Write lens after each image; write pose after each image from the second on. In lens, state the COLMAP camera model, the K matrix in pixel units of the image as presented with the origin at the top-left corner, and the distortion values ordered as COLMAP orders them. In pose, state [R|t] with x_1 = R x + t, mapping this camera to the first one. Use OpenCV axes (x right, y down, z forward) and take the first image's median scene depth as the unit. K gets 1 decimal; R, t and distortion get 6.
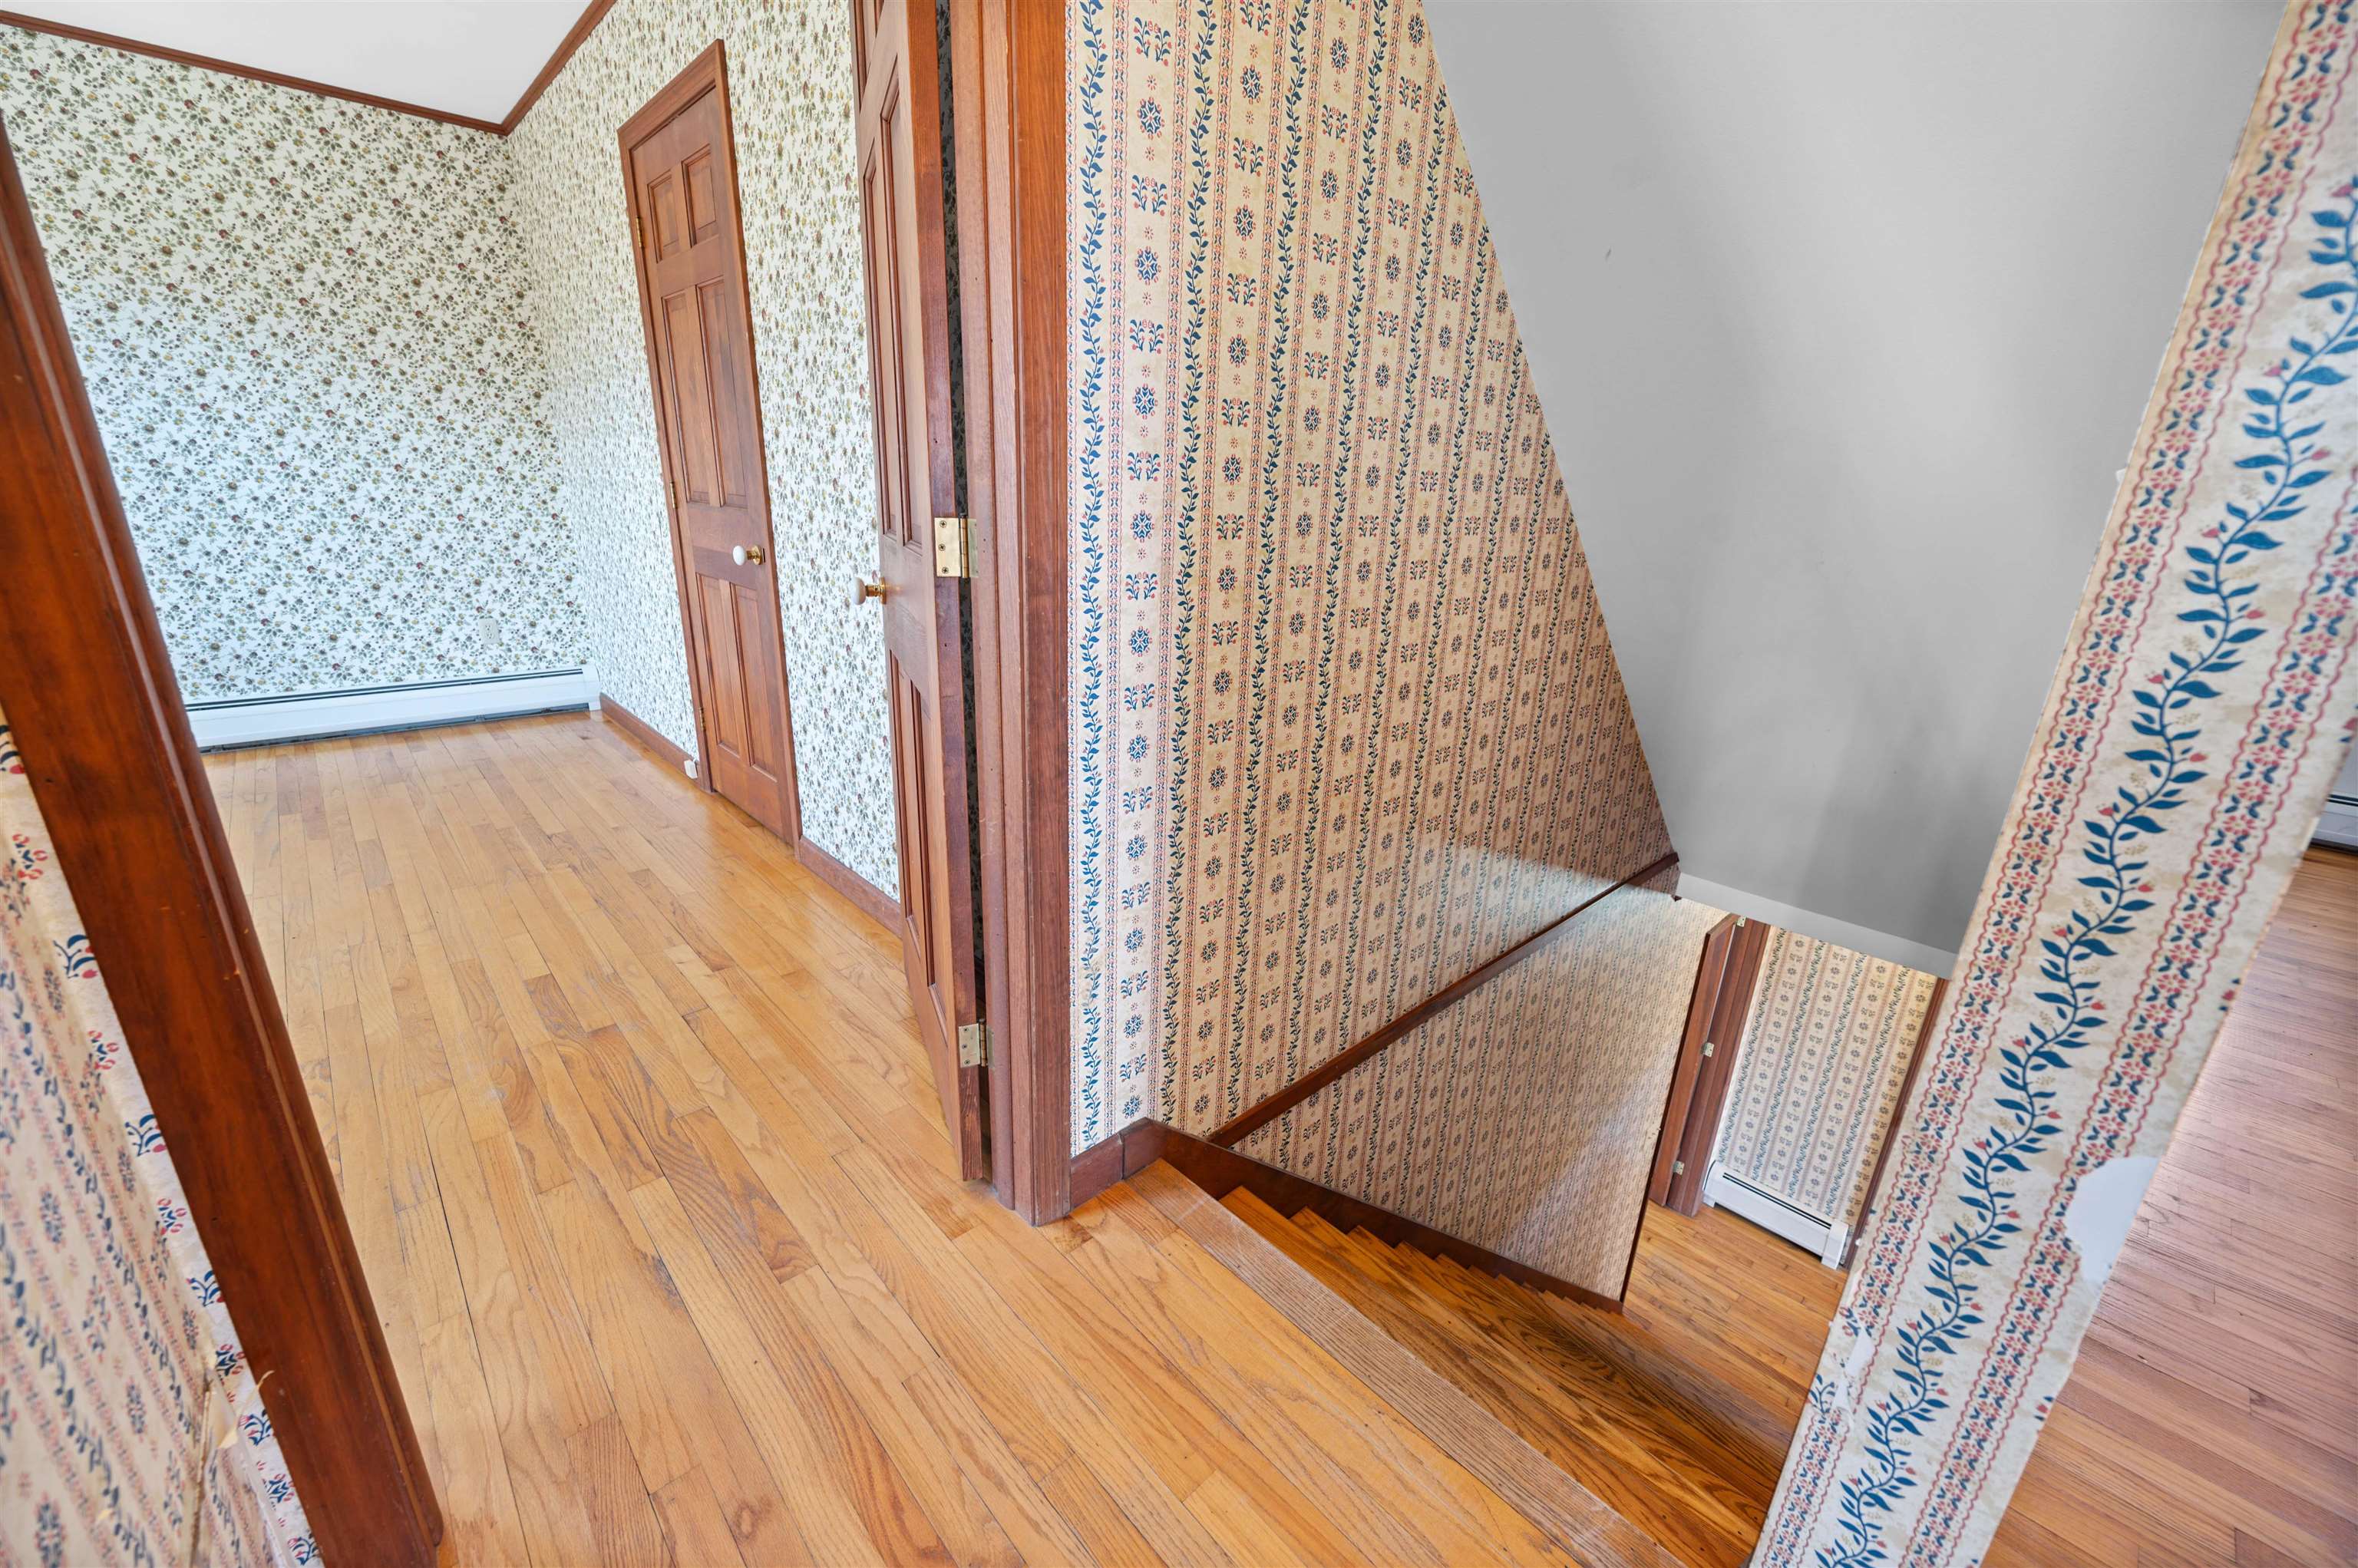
lens RADIAL K [[939.9, 0, 1181.0], [0, 939.9, 791.0], [0, 0, 1]] dist [-0.000546, -0.000771]
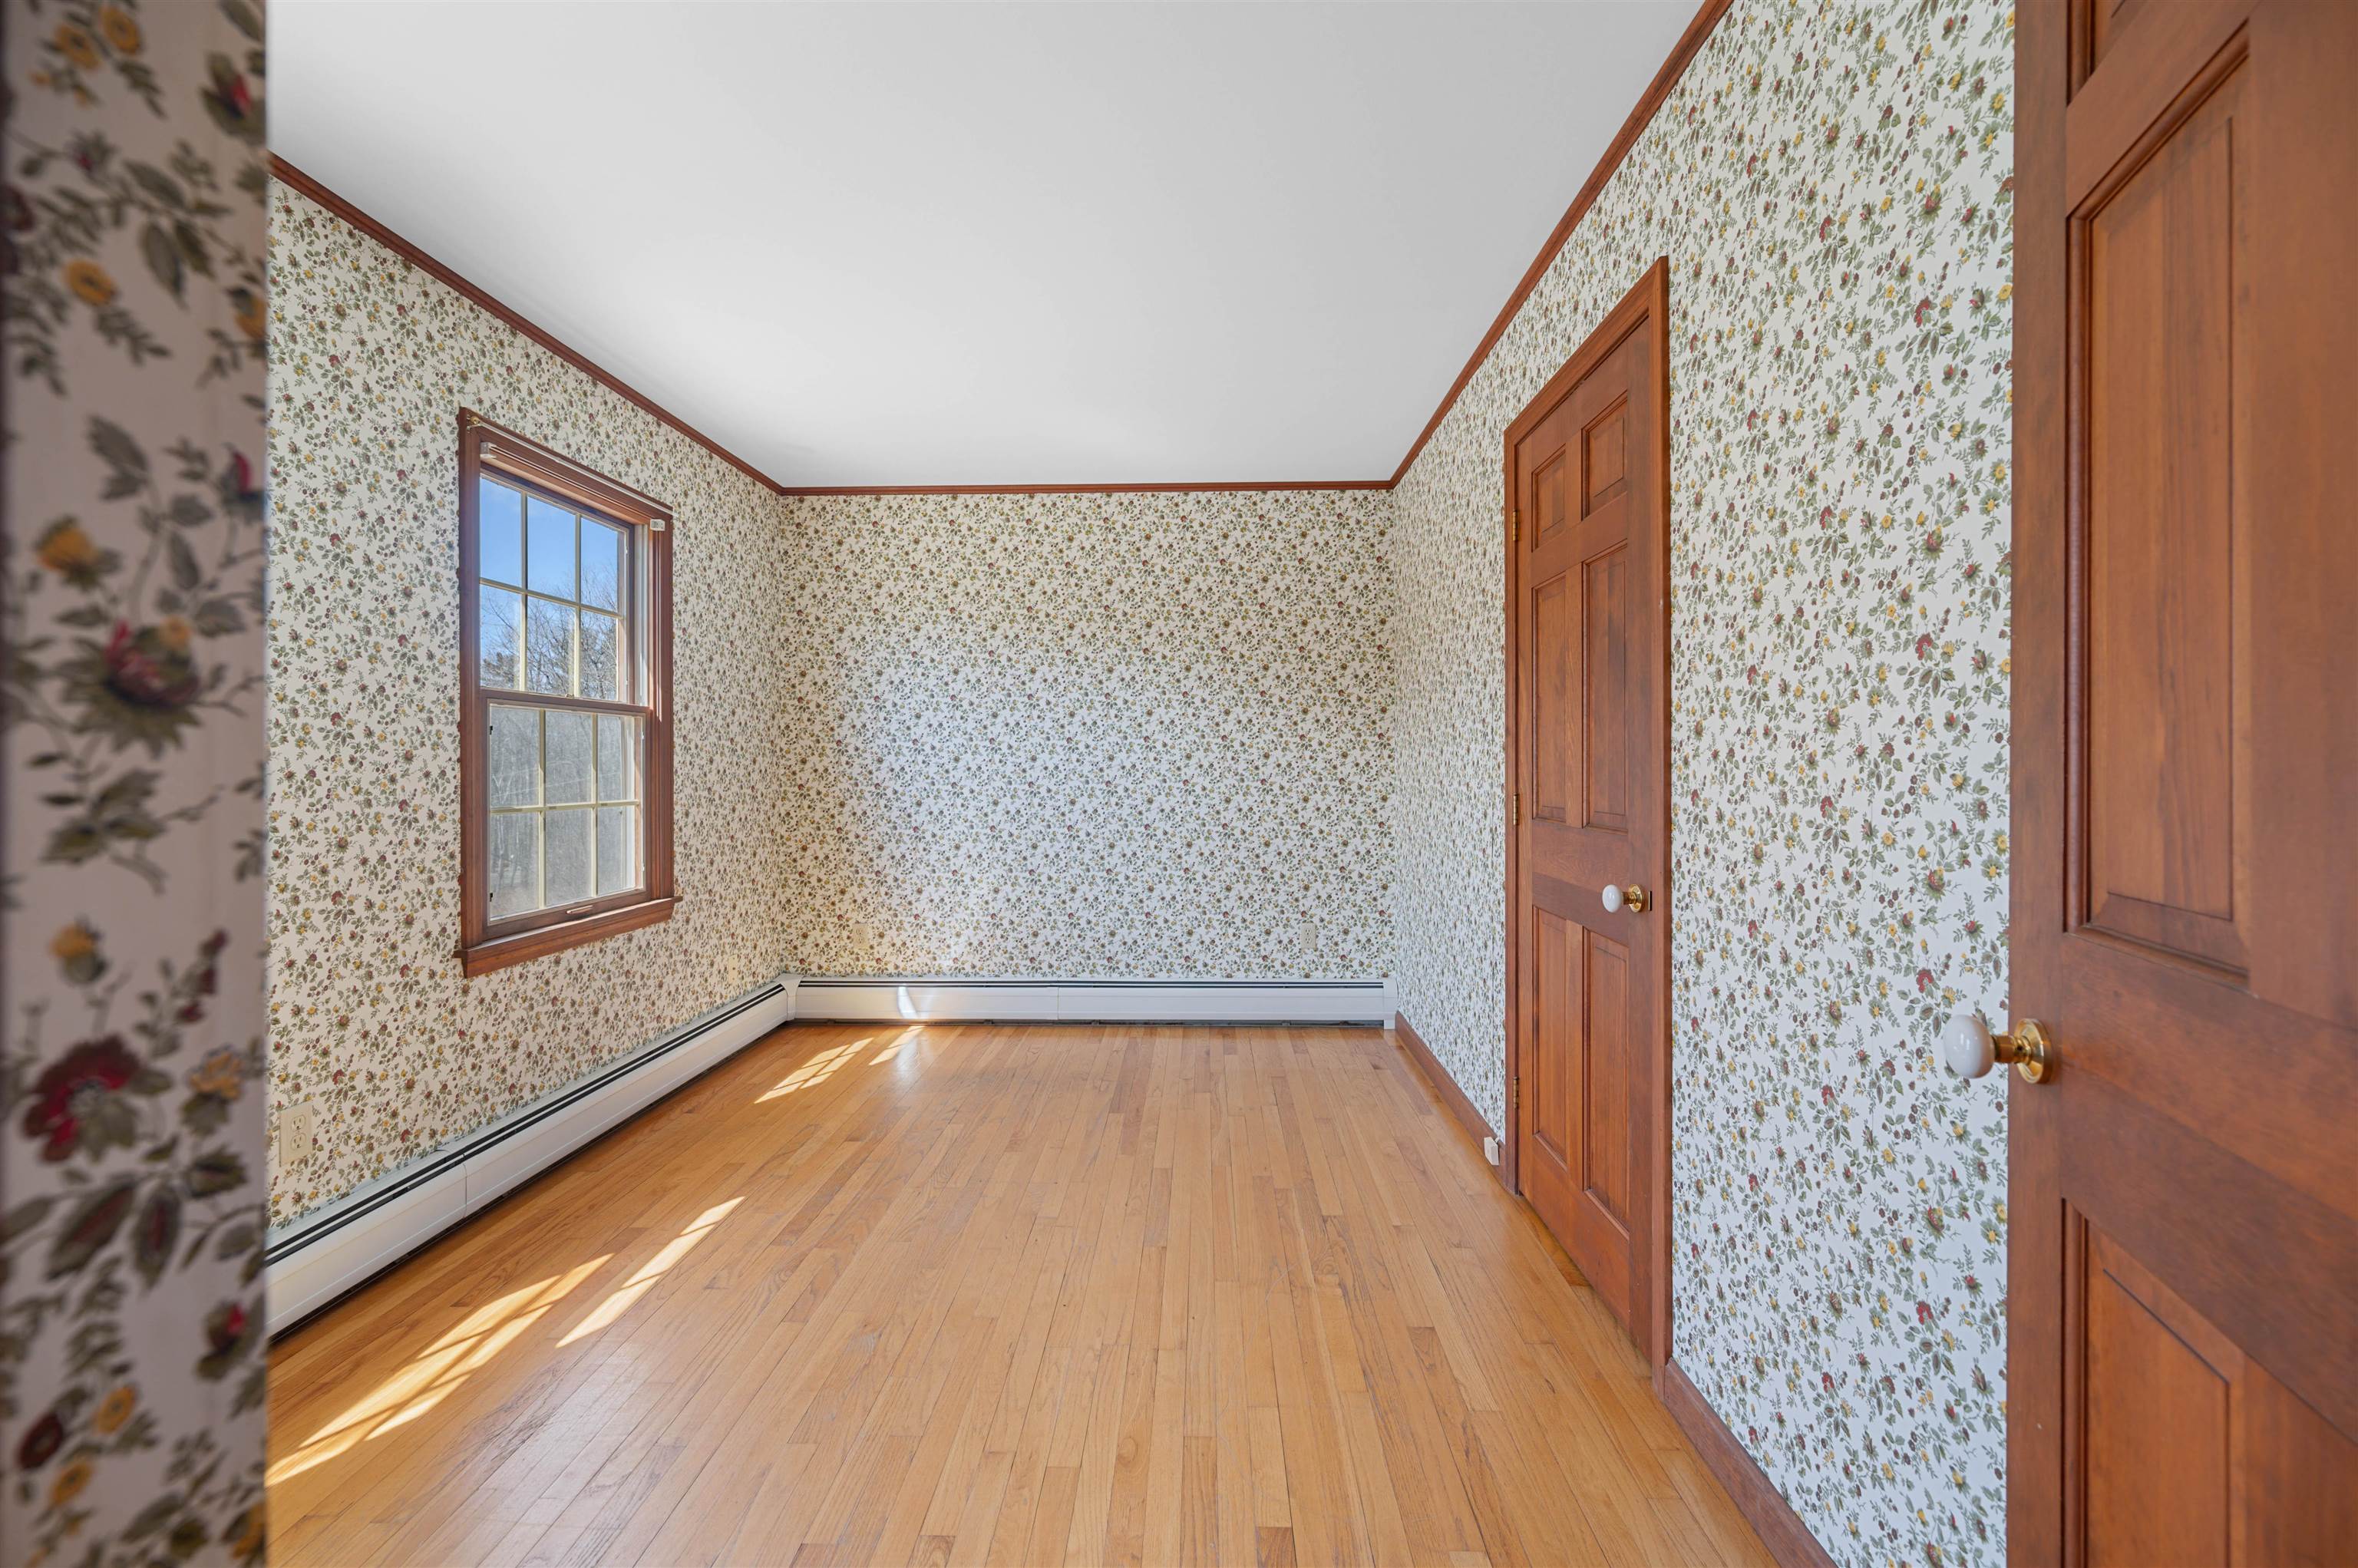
lens RADIAL K [[939.9, 0, 1177.7], [0, 939.9, 777.8], [0, 0, 1]] dist [-0.000546, -0.000771]
pose [[0.715234, -0.025780, -0.698409, -0.186048], [-0.192322, 0.953477, -0.232150, -0.098809], [0.671902, 0.300361, 0.677001, 0.251016]]
